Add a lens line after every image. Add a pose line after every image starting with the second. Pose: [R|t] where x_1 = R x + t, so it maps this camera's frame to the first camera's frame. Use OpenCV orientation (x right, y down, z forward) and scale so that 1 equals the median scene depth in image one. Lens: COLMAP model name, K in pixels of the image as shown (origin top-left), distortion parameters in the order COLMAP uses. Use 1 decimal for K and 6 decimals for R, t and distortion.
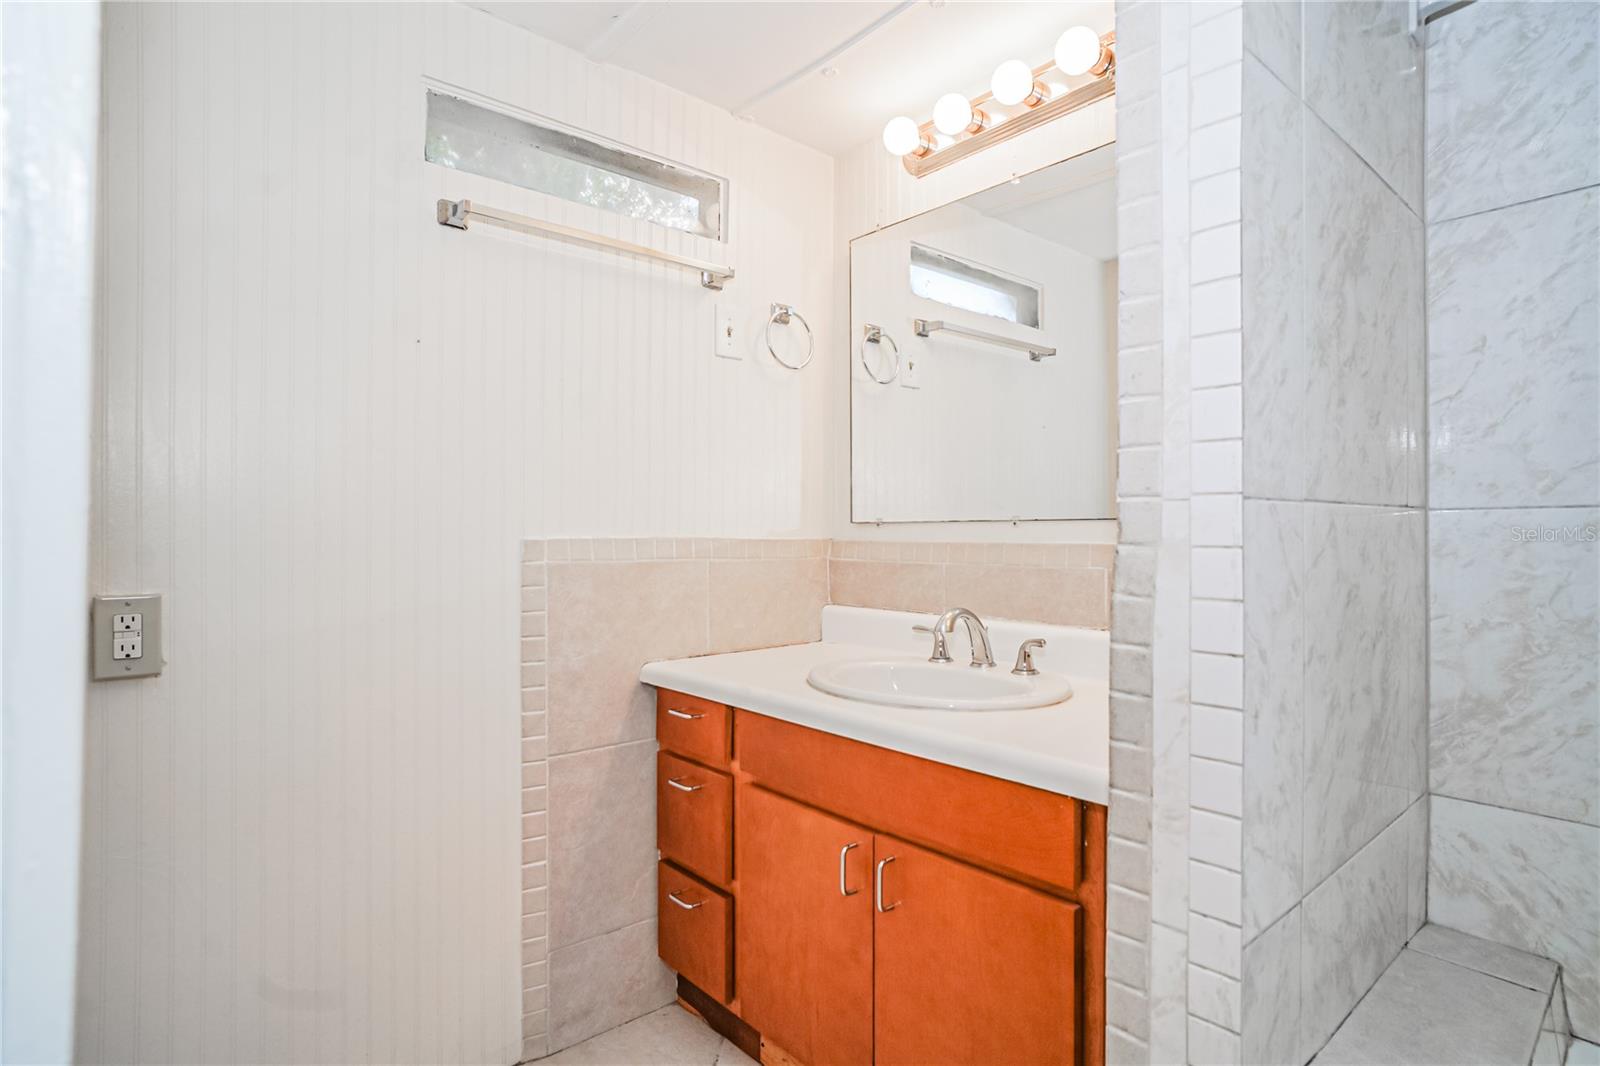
lens RADIAL K [[830.9, 0, 801.2], [0, 830.9, 524.3], [0, 0, 1]] dist [-0.031752, 0.014224]
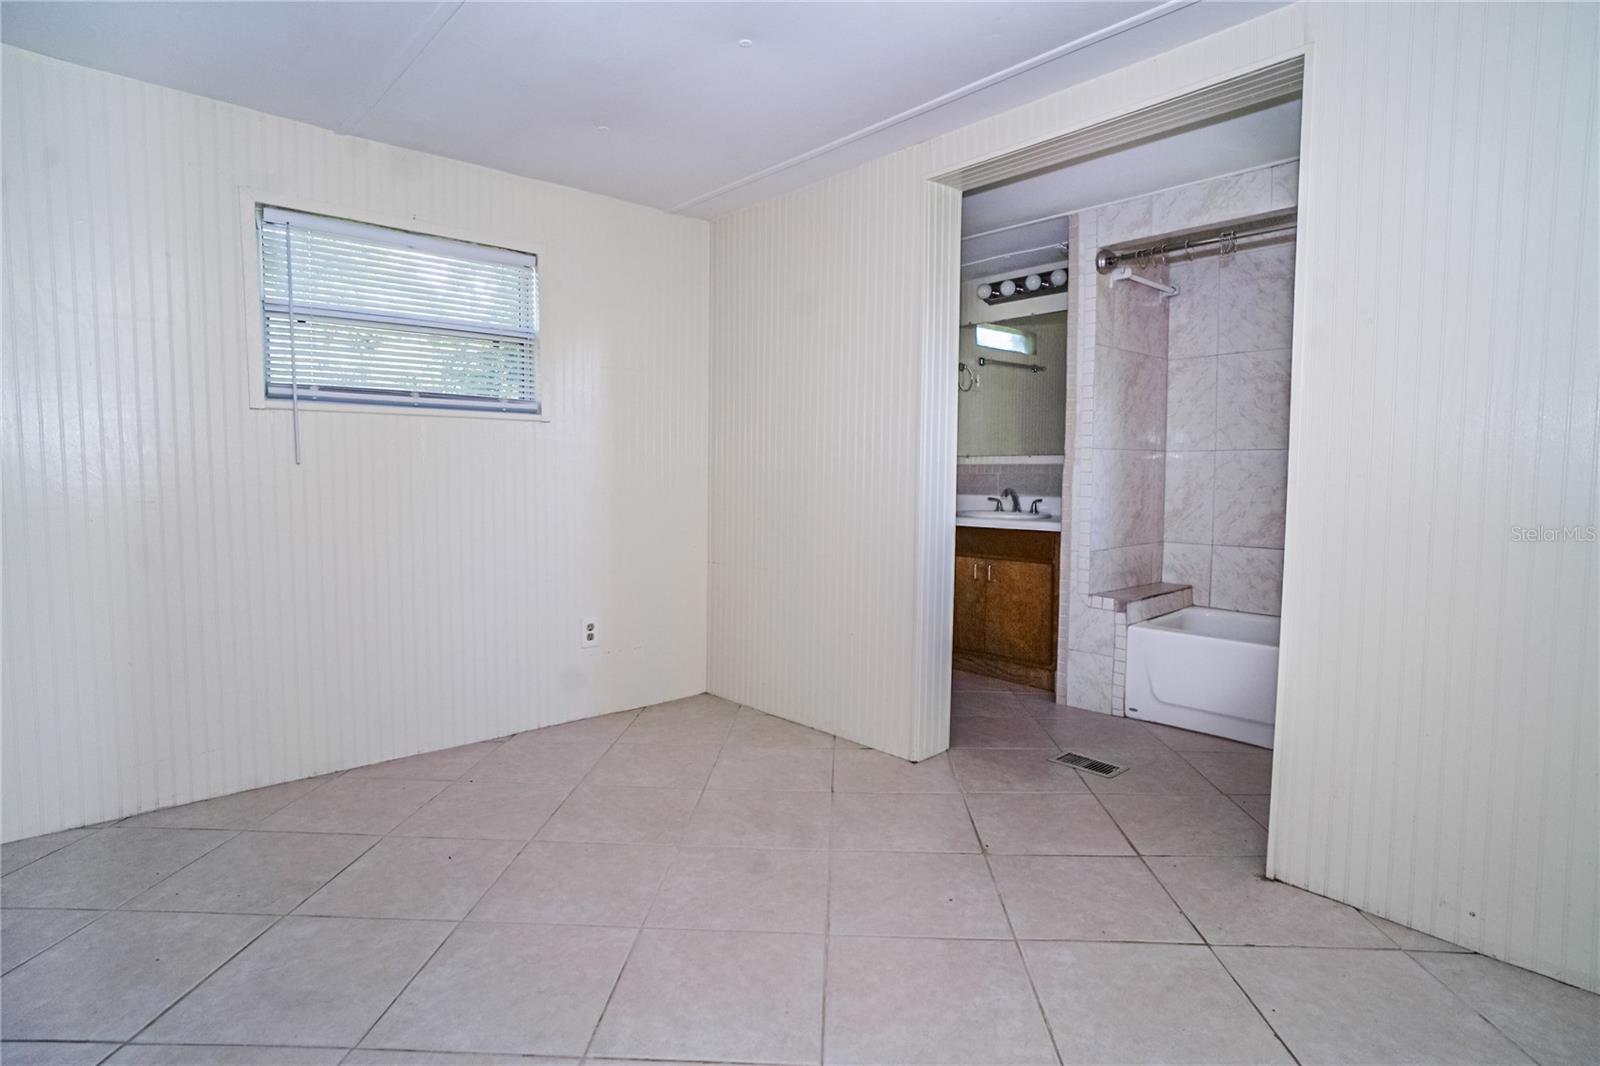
lens RADIAL K [[830.9, 0, 803.5], [0, 830.9, 531.7], [0, 0, 1]] dist [-0.031752, 0.014224]
pose [[0.999582, -0.000121, 0.028900, -0.768132], [-0.002145, 0.996922, 0.078367, 0.047141], [-0.028821, -0.078396, 0.996506, -2.301303]]
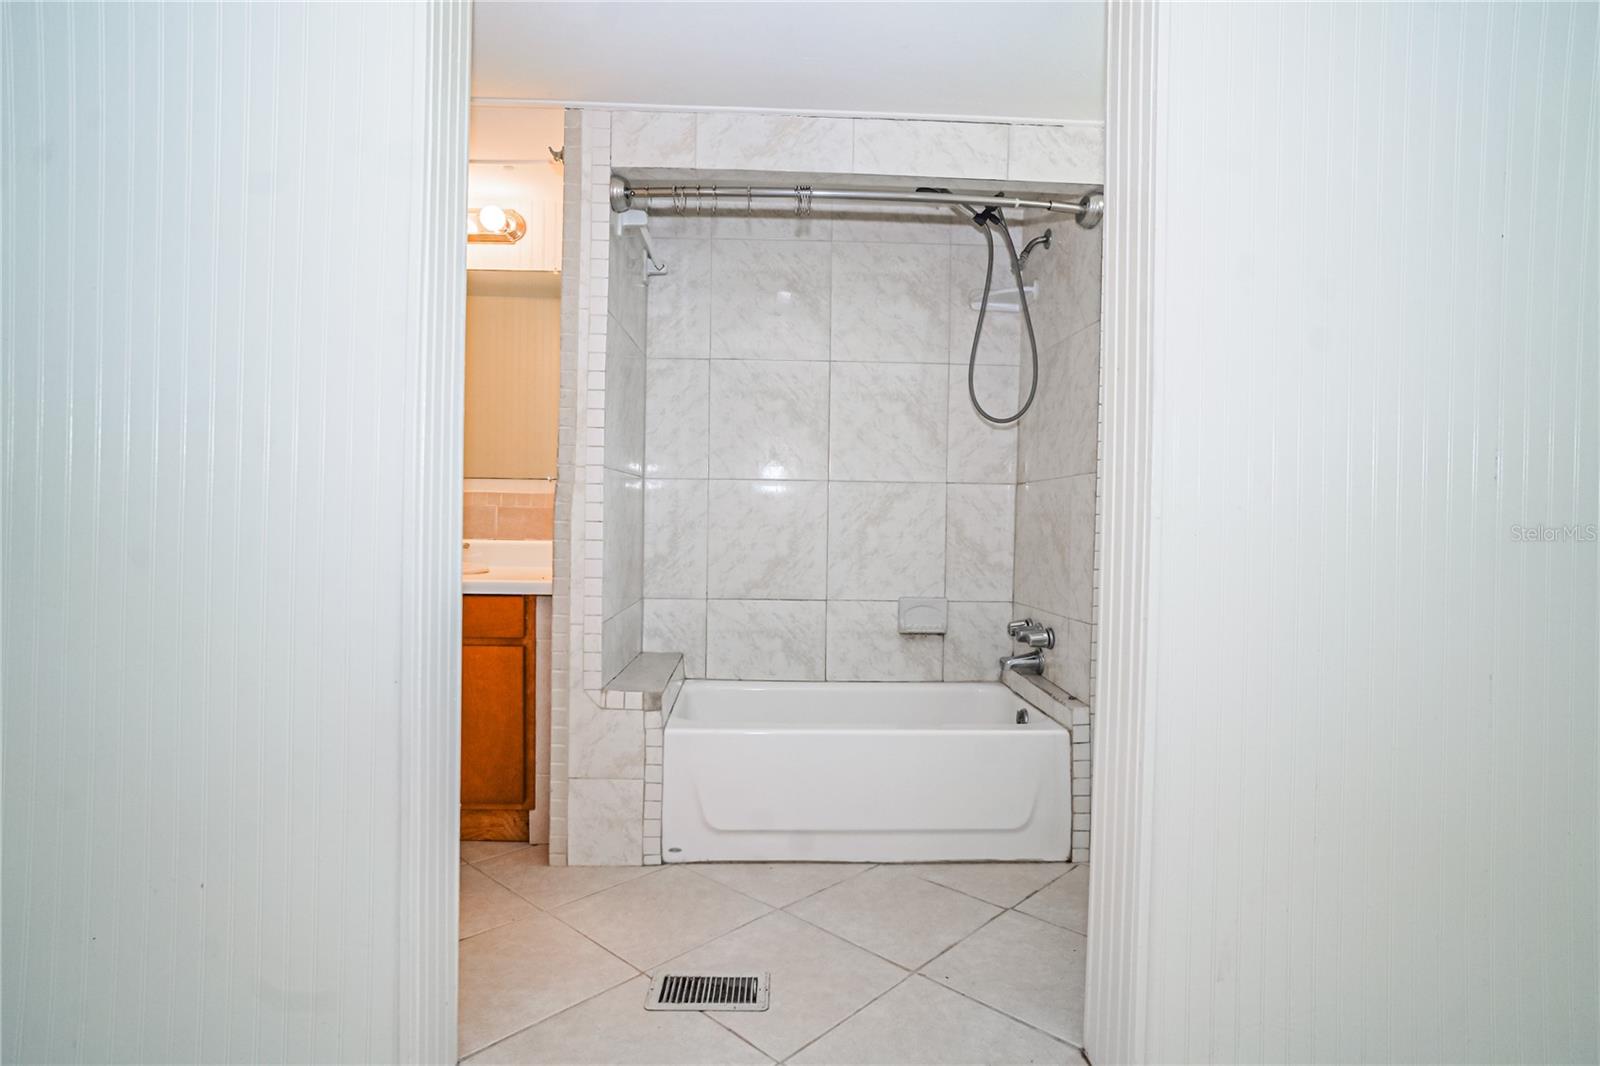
lens RADIAL K [[830.9, 0, 808.9], [0, 830.9, 530.3], [0, 0, 1]] dist [-0.031752, 0.014224]
pose [[0.621726, -0.002276, 0.783232, -0.883010], [-0.019977, 0.999624, 0.018763, 0.083492], [-0.782980, -0.027312, 0.621447, -0.935818]]
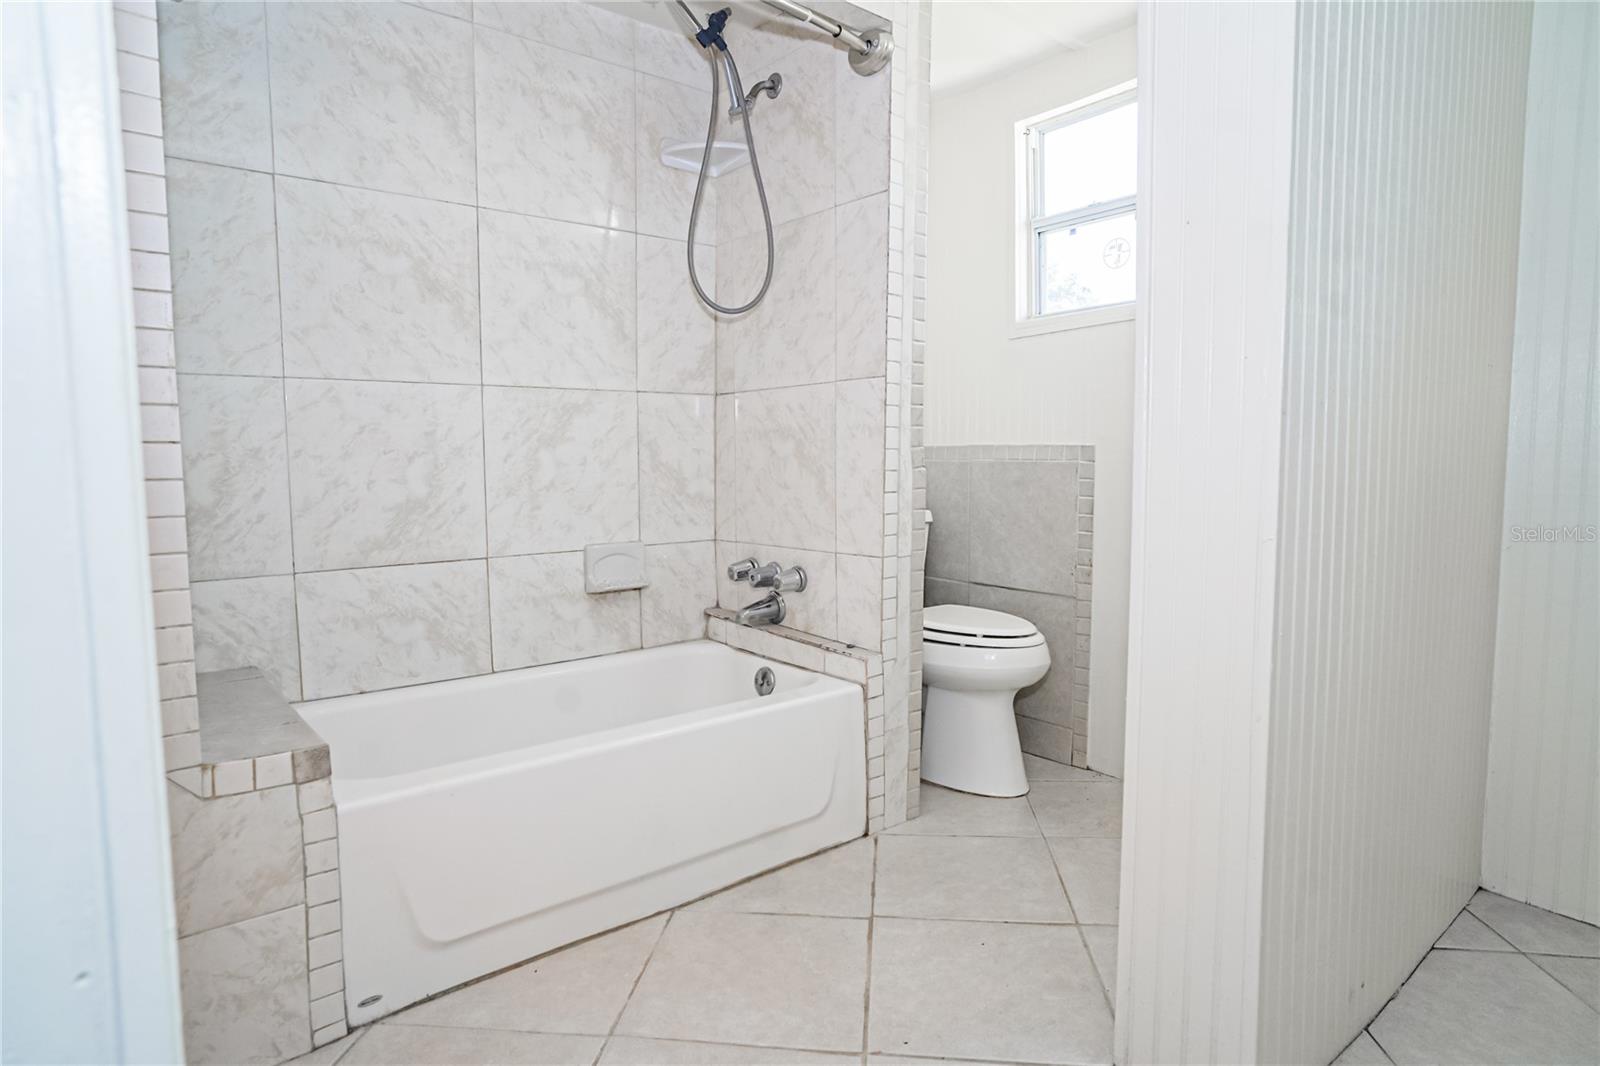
lens RADIAL K [[870.9, 0, 801.5], [0, 870.9, 525.7], [0, 0, 1]] dist [-0.026869, 0.009115]
pose [[0.030926, -0.082304, 0.996127, -0.665564], [-0.000137, 0.996604, 0.082348, 0.124167], [-0.999522, -0.002683, 0.030809, -0.103238]]
